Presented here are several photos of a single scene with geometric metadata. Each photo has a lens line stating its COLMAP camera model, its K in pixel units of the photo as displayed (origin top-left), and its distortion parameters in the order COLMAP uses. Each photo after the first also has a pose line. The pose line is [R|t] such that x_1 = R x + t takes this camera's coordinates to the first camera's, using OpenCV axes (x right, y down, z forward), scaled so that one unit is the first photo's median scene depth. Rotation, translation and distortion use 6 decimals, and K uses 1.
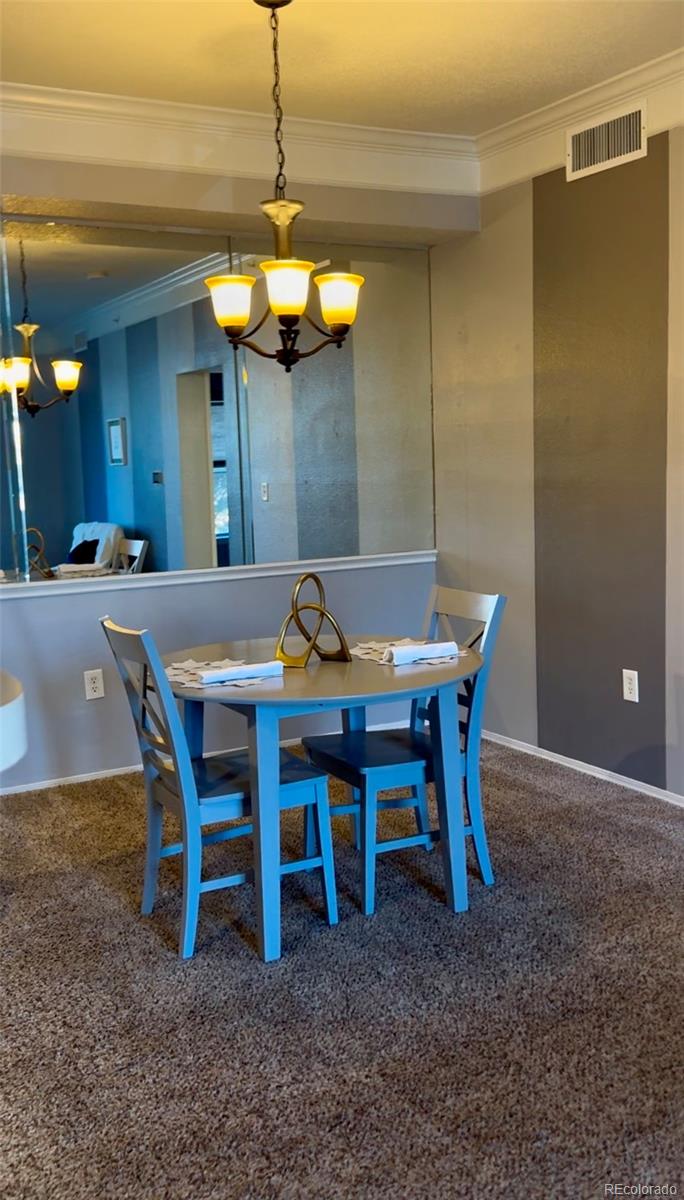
lens RADIAL K [[1156.8, 0, 342.9], [0, 1156.8, 597.3], [0, 0, 1]] dist [0.078814, 0.000000]
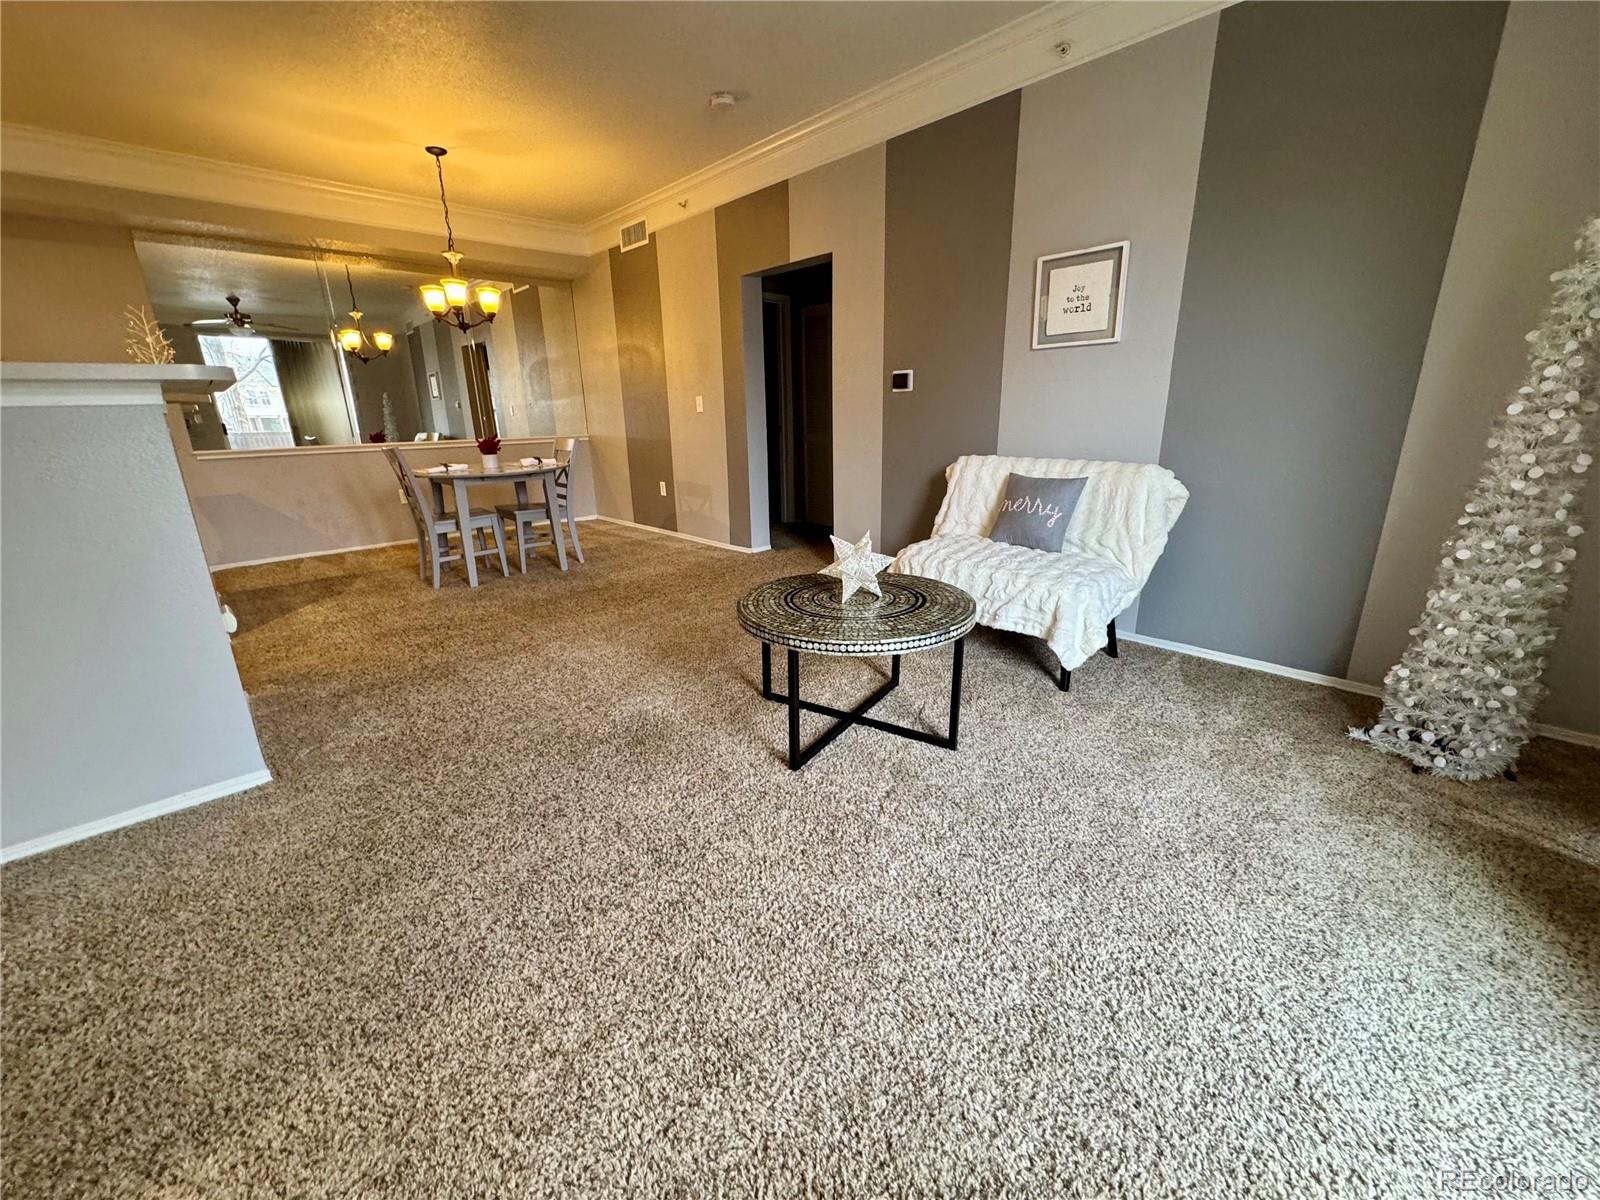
lens RADIAL K [[640.4, 0, 799.1], [0, 640.4, 608.4], [0, 0, 1]] dist [-0.002203, -0.000317]
pose [[0.968078, -0.062387, 0.242760, 0.189802], [0.020172, 0.984779, 0.172634, 0.097049], [-0.249835, -0.162227, 0.954602, -0.322091]]
